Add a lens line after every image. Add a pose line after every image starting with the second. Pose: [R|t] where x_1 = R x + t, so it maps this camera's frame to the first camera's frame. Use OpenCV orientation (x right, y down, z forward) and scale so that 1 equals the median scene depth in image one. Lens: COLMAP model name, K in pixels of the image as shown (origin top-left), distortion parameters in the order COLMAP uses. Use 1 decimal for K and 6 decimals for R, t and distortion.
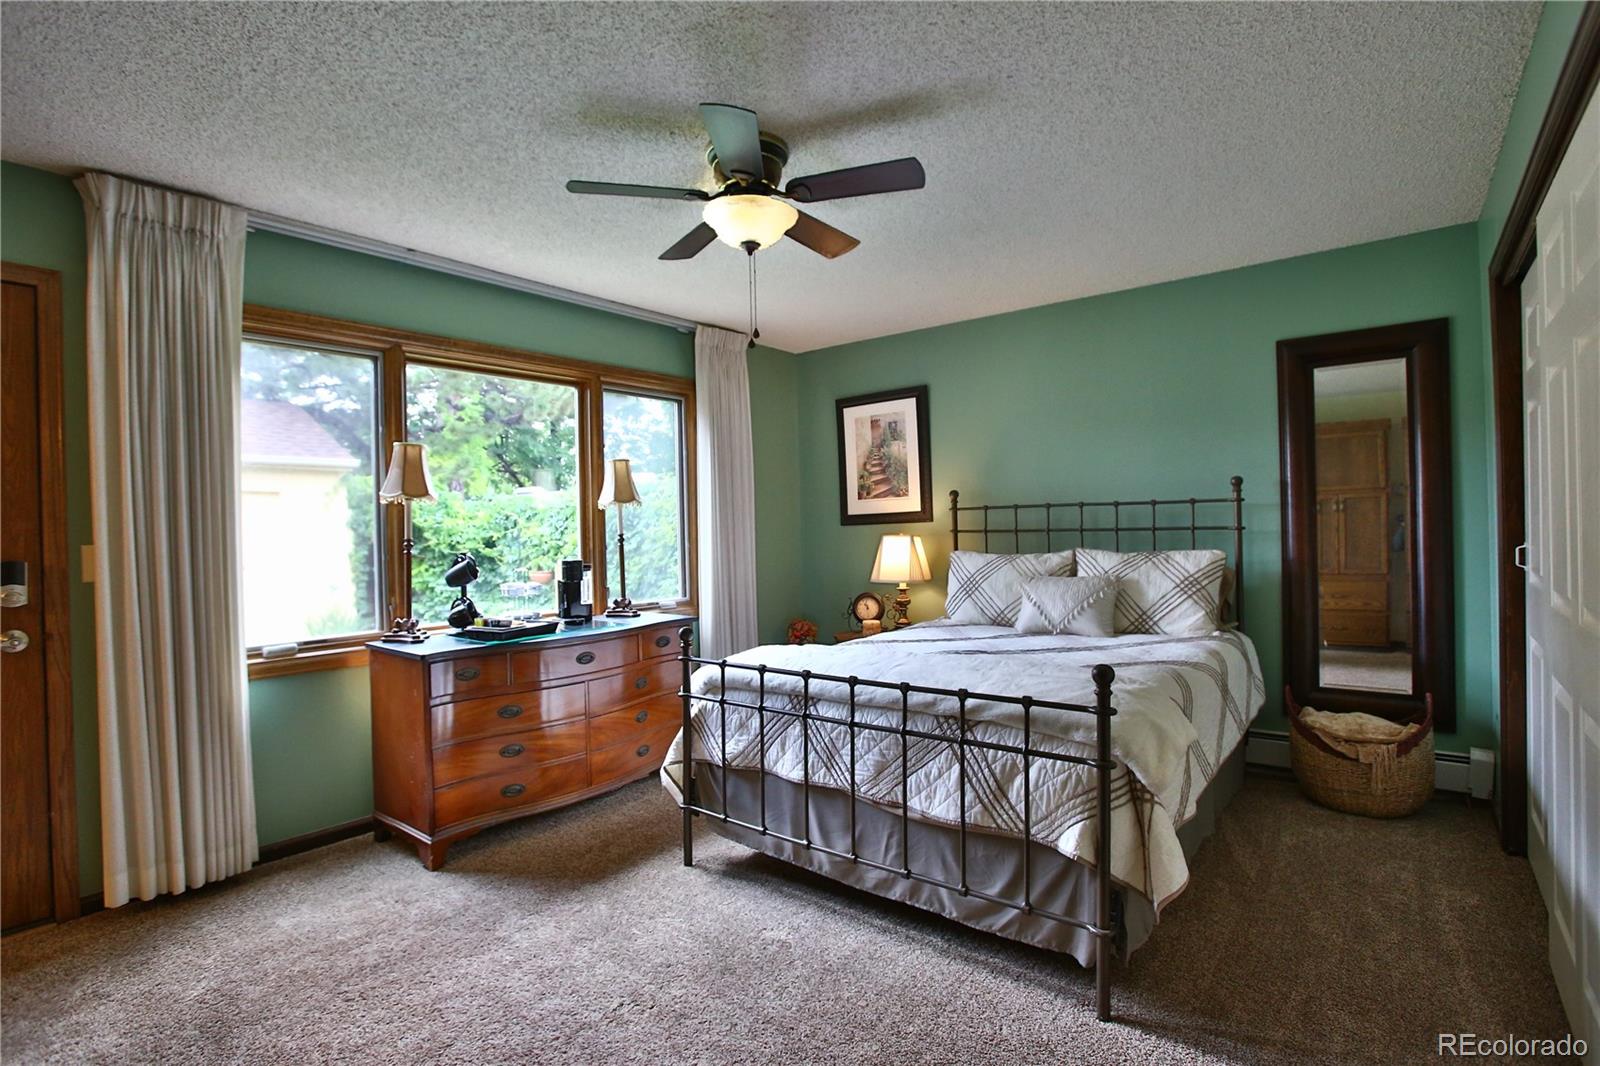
lens RADIAL K [[774.7, 0, 798.1], [0, 774.7, 528.7], [0, 0, 1]] dist [-0.073410, 0.030378]
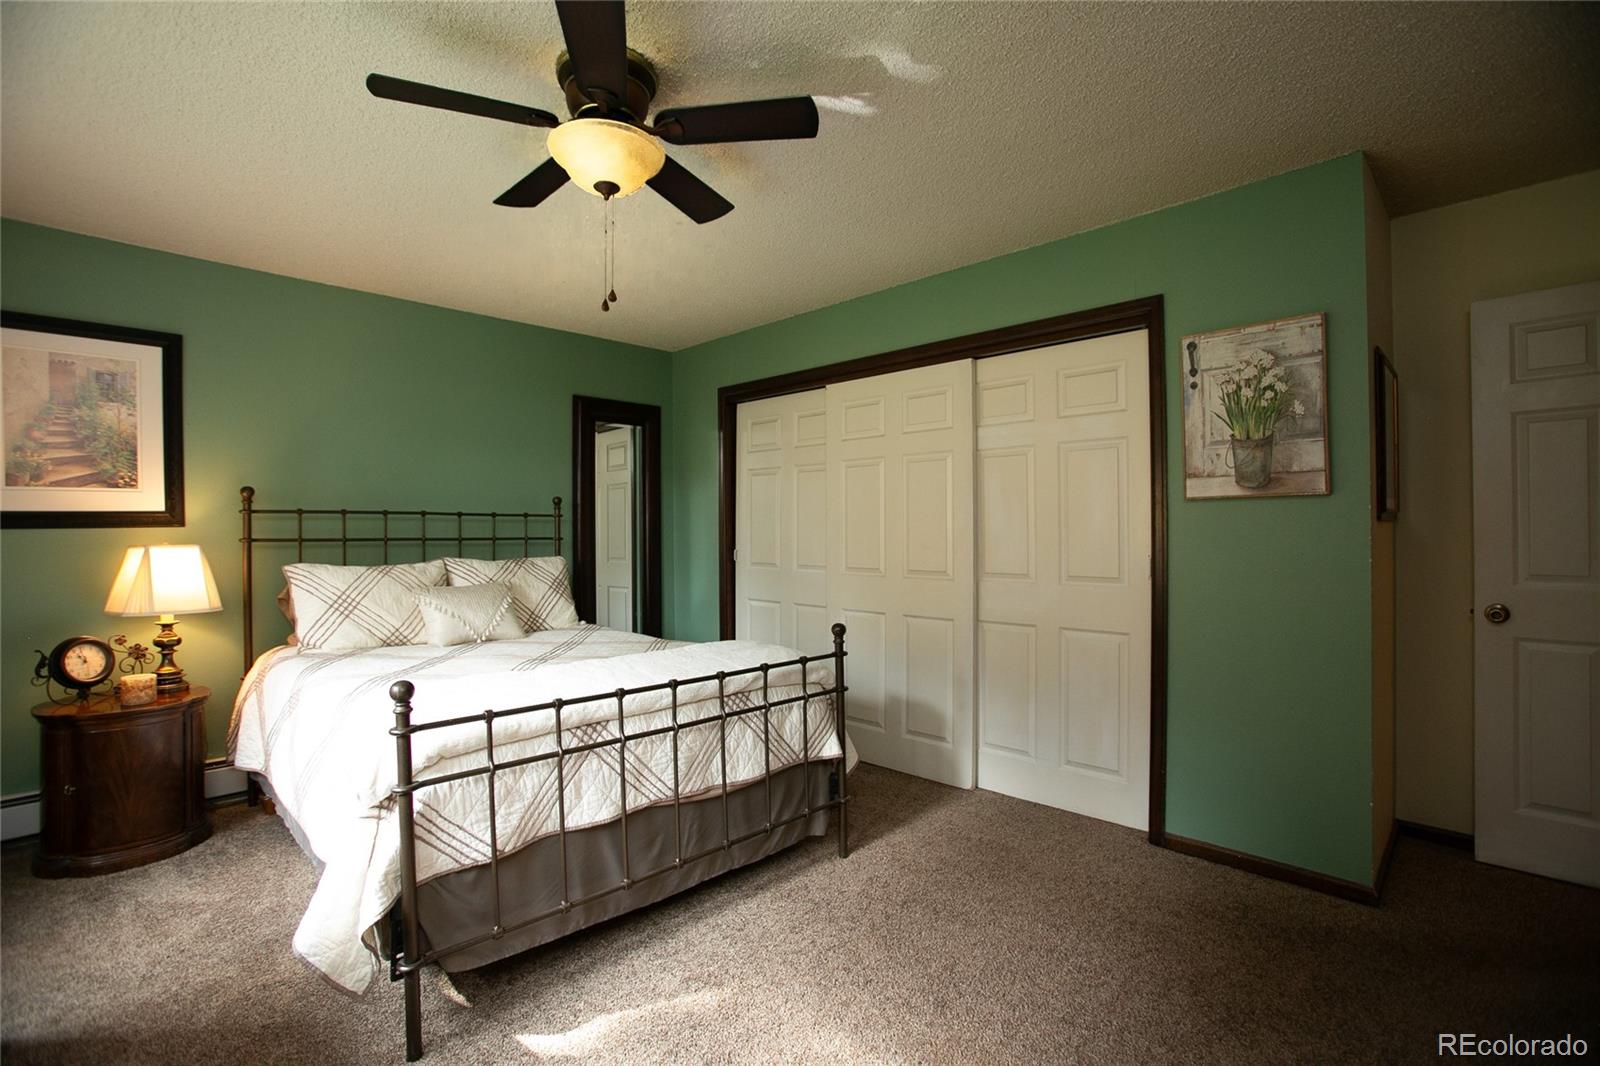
lens RADIAL K [[728.9, 0, 797.2], [0, 728.9, 526.7], [0, 0, 1]] dist [-0.070693, 0.024721]
pose [[0.094530, 0.031150, 0.995035, -0.634645], [0.002001, 0.999502, -0.031480, 0.018787], [-0.995520, 0.004967, 0.094420, 0.566706]]
